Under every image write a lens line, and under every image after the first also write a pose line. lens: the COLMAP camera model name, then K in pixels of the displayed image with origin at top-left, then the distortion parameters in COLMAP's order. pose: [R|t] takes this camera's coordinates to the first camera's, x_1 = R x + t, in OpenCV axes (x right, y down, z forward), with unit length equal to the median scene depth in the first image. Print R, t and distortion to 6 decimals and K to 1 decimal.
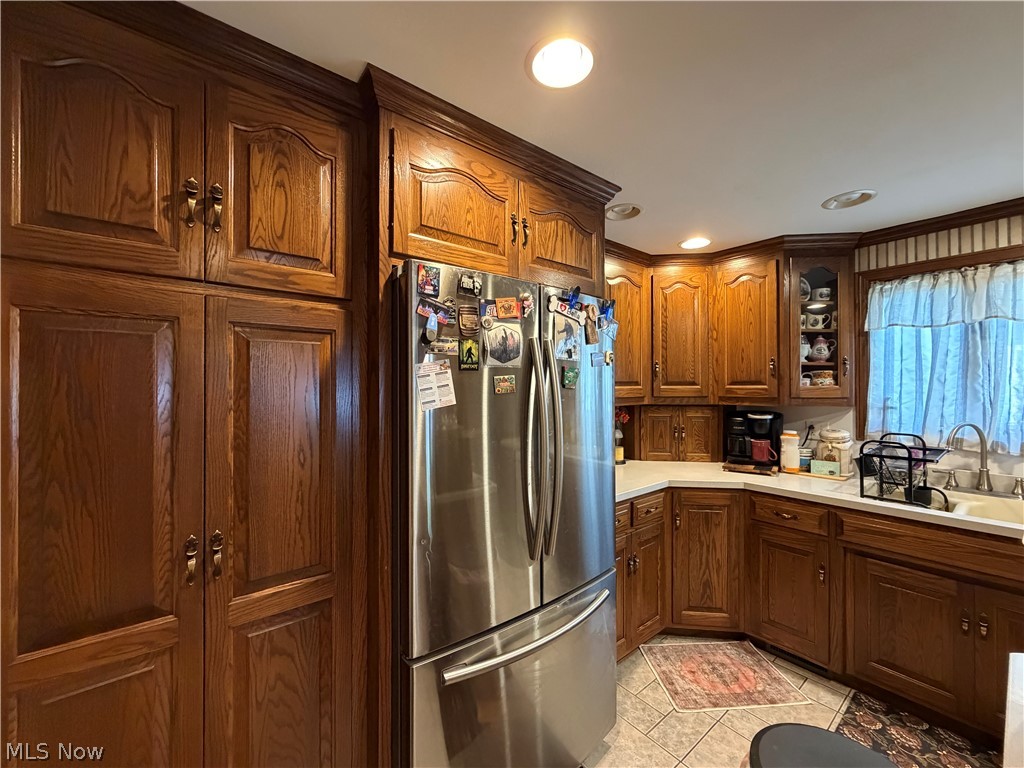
lens RADIAL K [[408.9, 0, 515.0], [0, 408.9, 385.2], [0, 0, 1]] dist [0.000317, 0.000413]
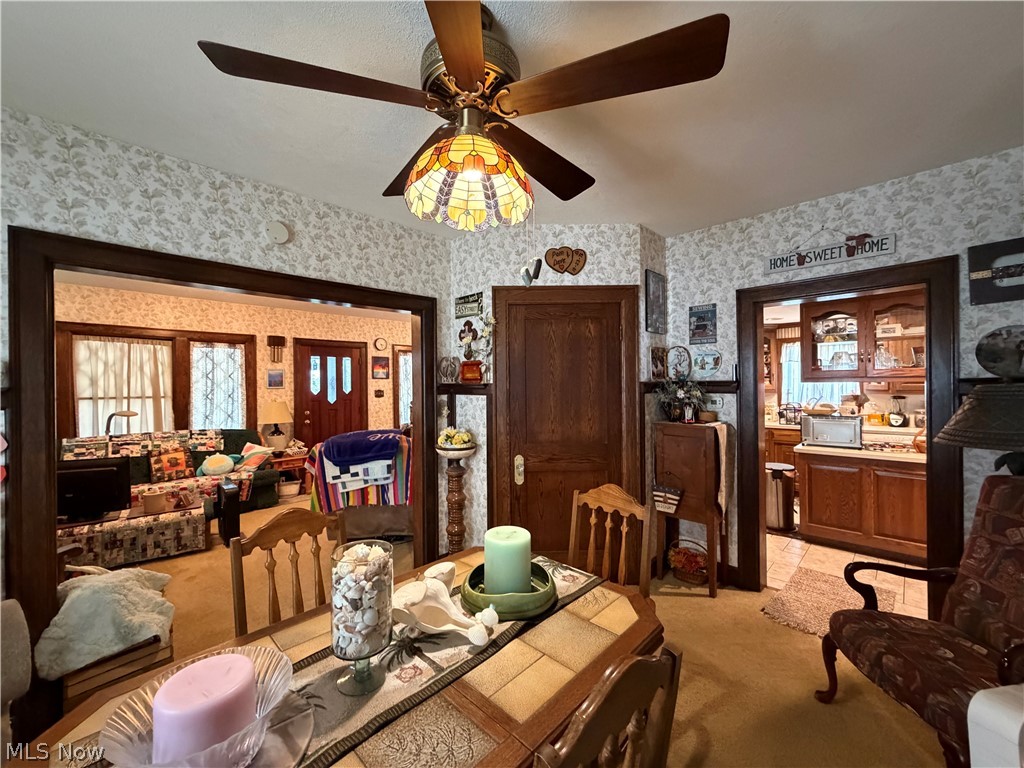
lens RADIAL K [[408.9, 0, 516.5], [0, 408.9, 383.7], [0, 0, 1]] dist [0.000317, 0.000413]
pose [[0.992237, -0.013661, 0.123608, -1.042805], [0.013301, 0.999905, 0.003737, -0.035279], [-0.123647, -0.002064, 0.992324, -1.262325]]
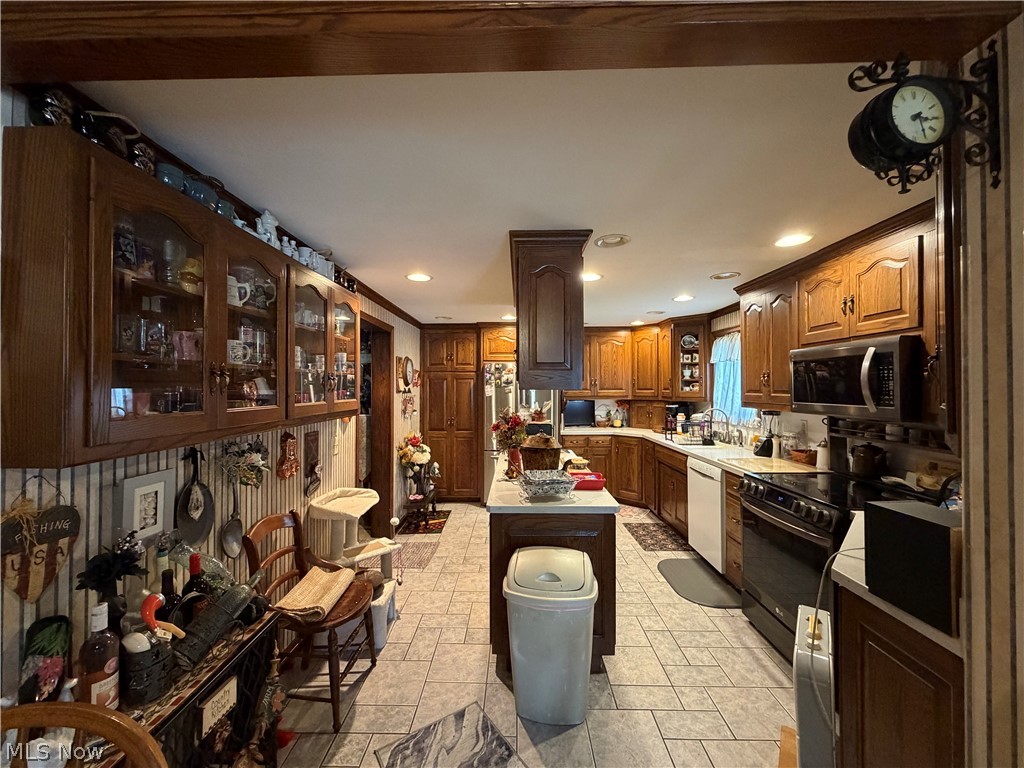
lens RADIAL K [[408.9, 0, 508.8], [0, 408.9, 384.6], [0, 0, 1]] dist [0.000317, 0.000413]
pose [[0.776758, -0.004050, -0.629786, 1.365114], [0.000570, 0.999983, -0.005728, -0.018732], [0.629799, 0.004090, 0.776747, -1.145727]]
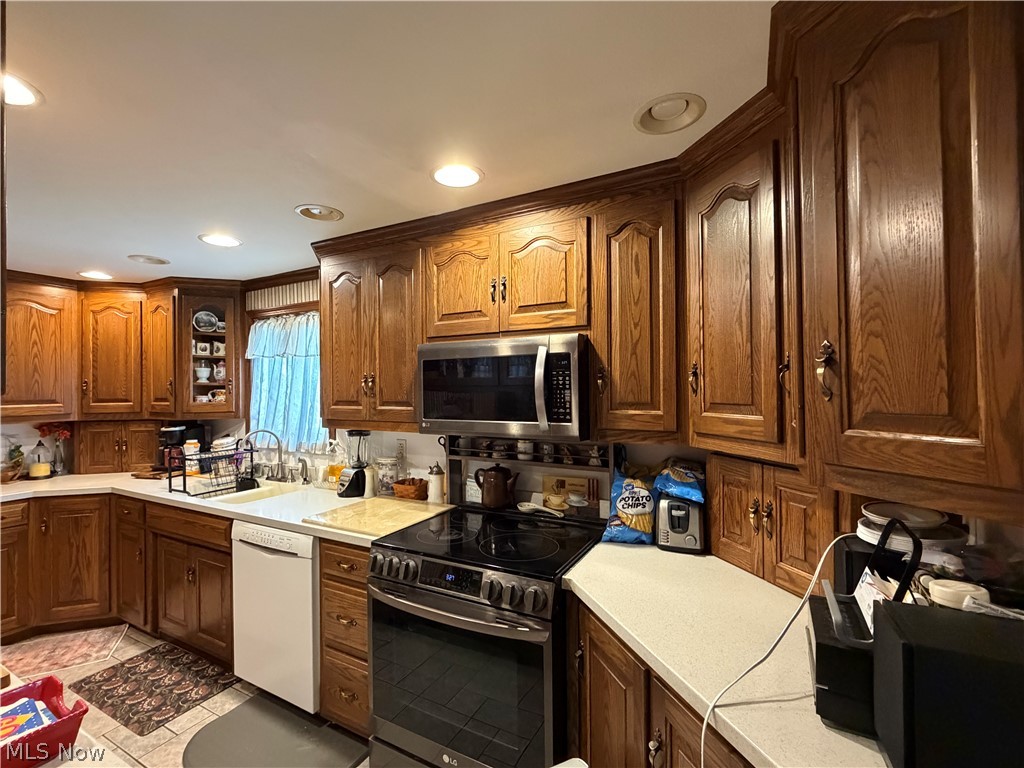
lens RADIAL K [[459.2, 0, 508.1], [0, 459.2, 384.8], [0, 0, 1]] dist [-0.003208, -0.000676]
pose [[0.916124, -0.003416, 0.400881, 1.054417], [0.007341, 0.999939, -0.008257, -0.033564], [-0.400829, 0.010508, 0.916093, -0.637692]]
